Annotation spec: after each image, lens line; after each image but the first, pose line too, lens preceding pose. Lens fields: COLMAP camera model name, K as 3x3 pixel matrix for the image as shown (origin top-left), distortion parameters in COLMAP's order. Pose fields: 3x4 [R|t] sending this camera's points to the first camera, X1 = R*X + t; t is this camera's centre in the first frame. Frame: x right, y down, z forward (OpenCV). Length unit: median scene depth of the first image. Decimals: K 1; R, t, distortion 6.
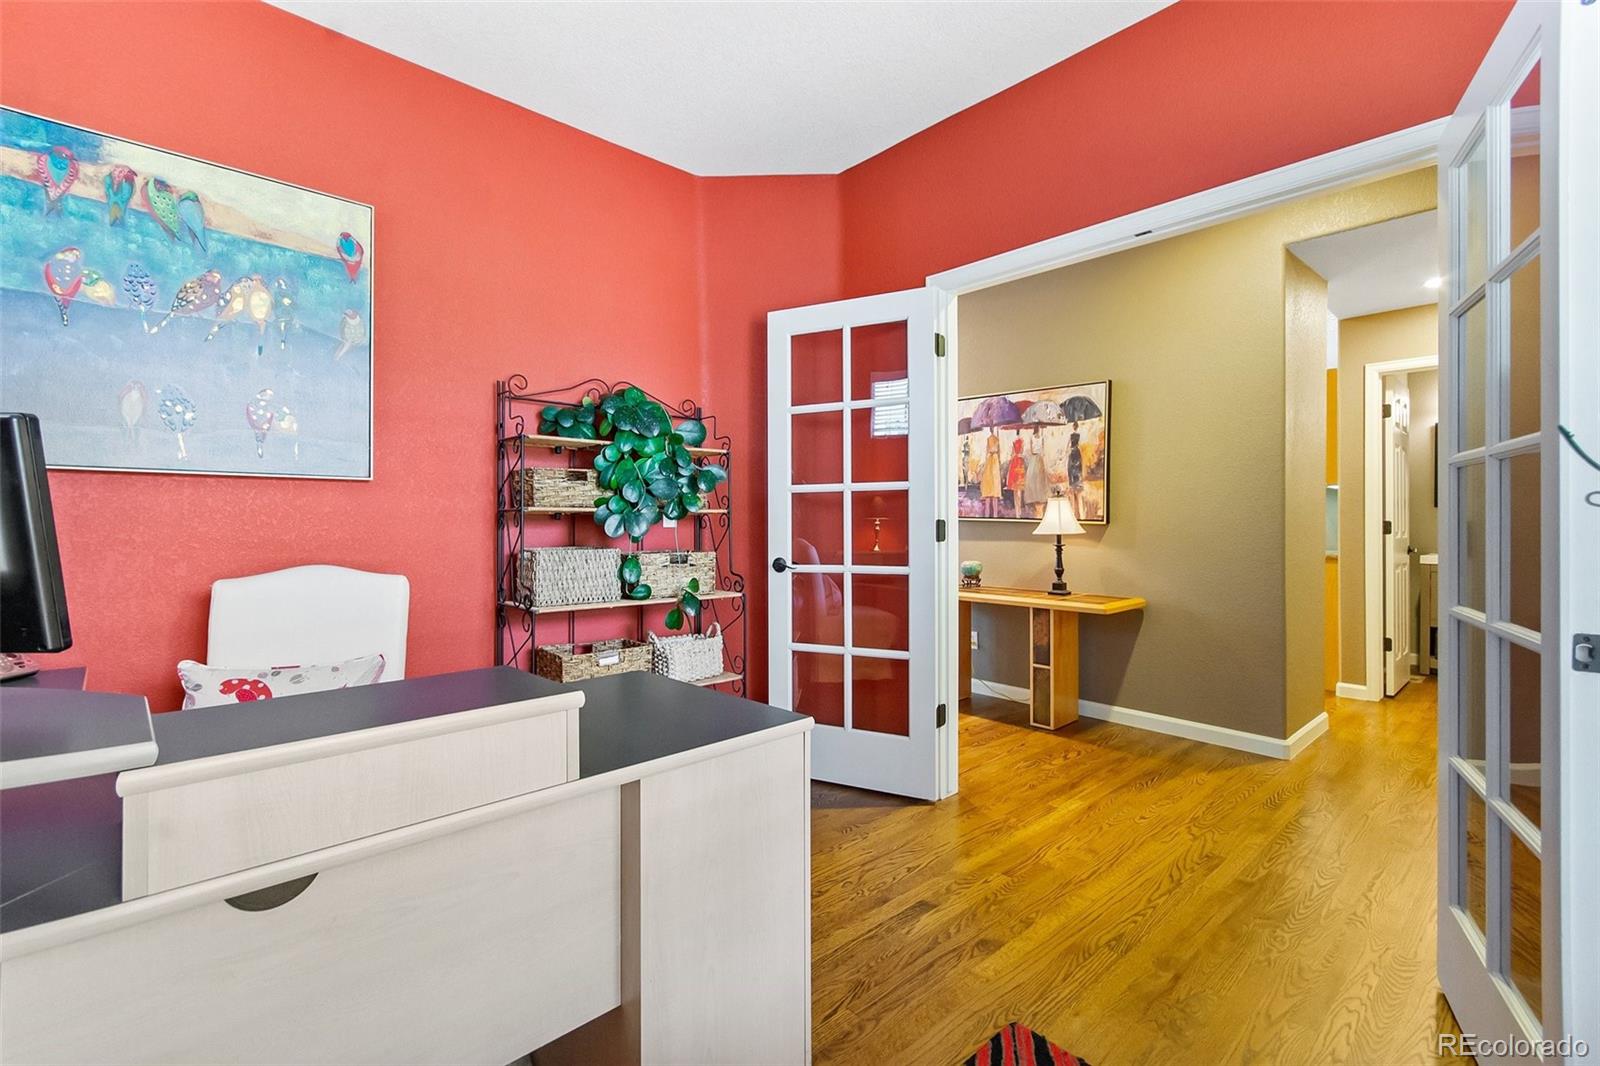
lens RADIAL K [[711.9, 0, 799.8], [0, 711.9, 525.3], [0, 0, 1]] dist [0.001699, -0.000303]
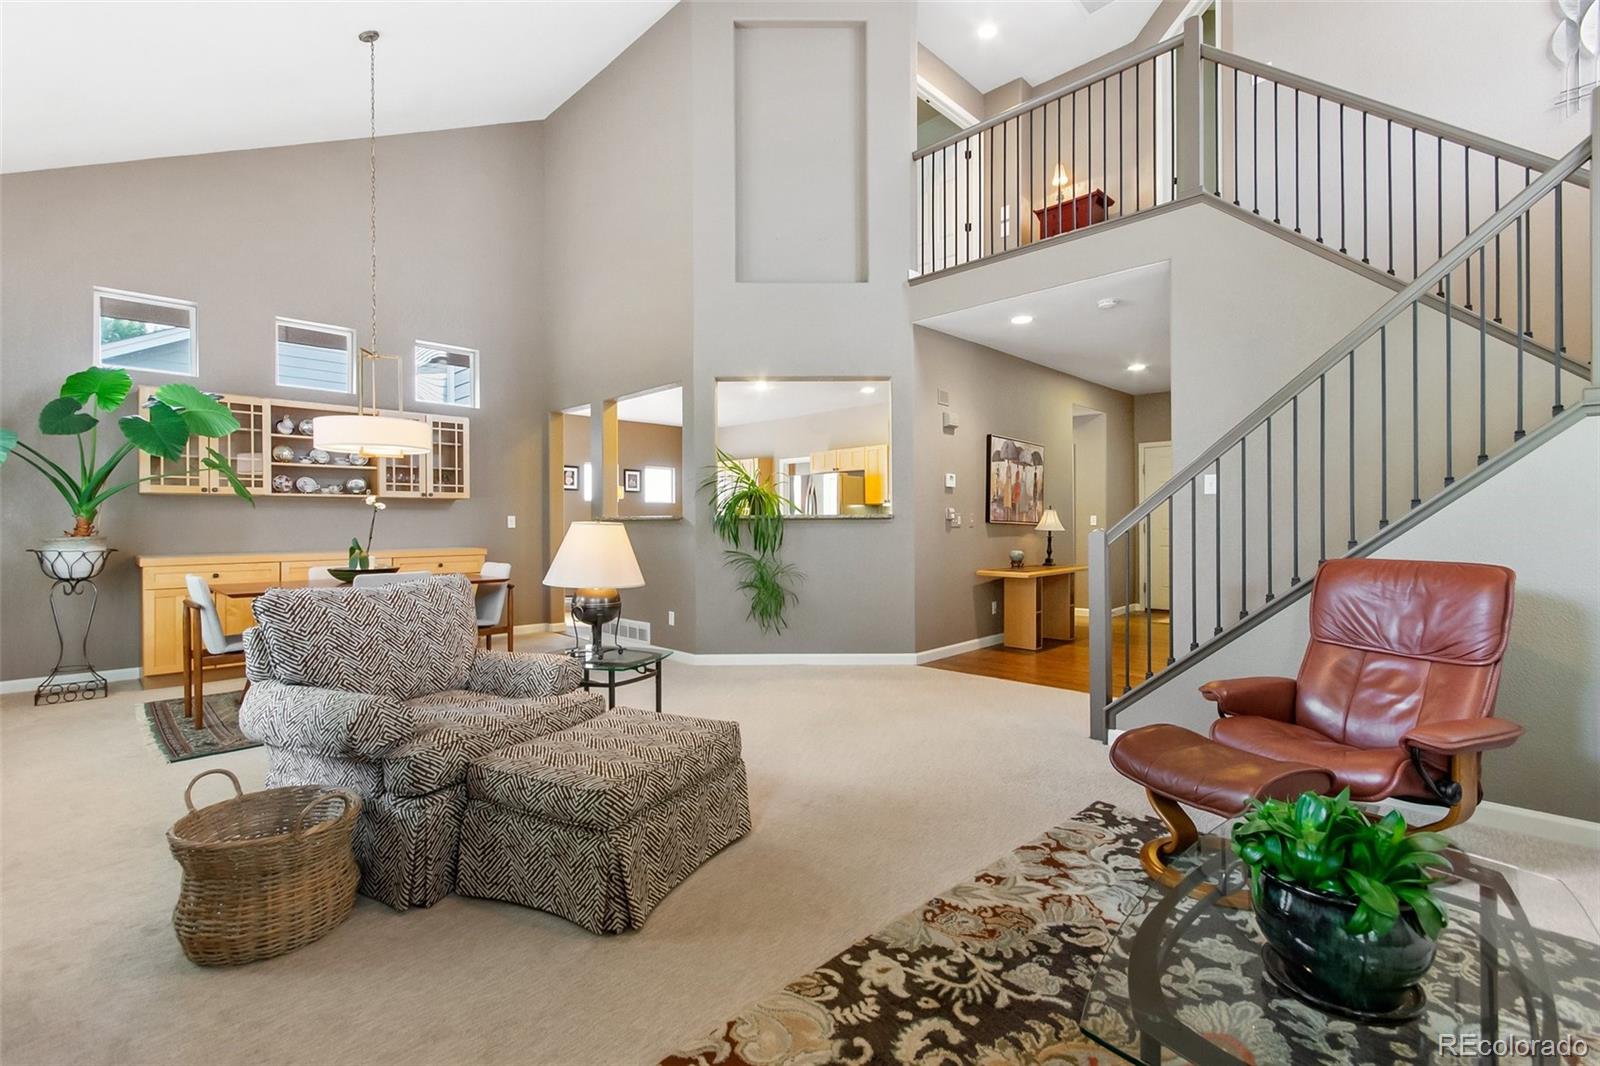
lens RADIAL K [[711.9, 0, 800.7], [0, 711.9, 525.0], [0, 0, 1]] dist [0.001699, -0.000303]
pose [[-0.026215, -0.001358, 0.999655, -1.256098], [0.007577, 0.999970, 0.001557, -0.007477], [-0.999628, 0.007616, -0.026204, 1.527937]]
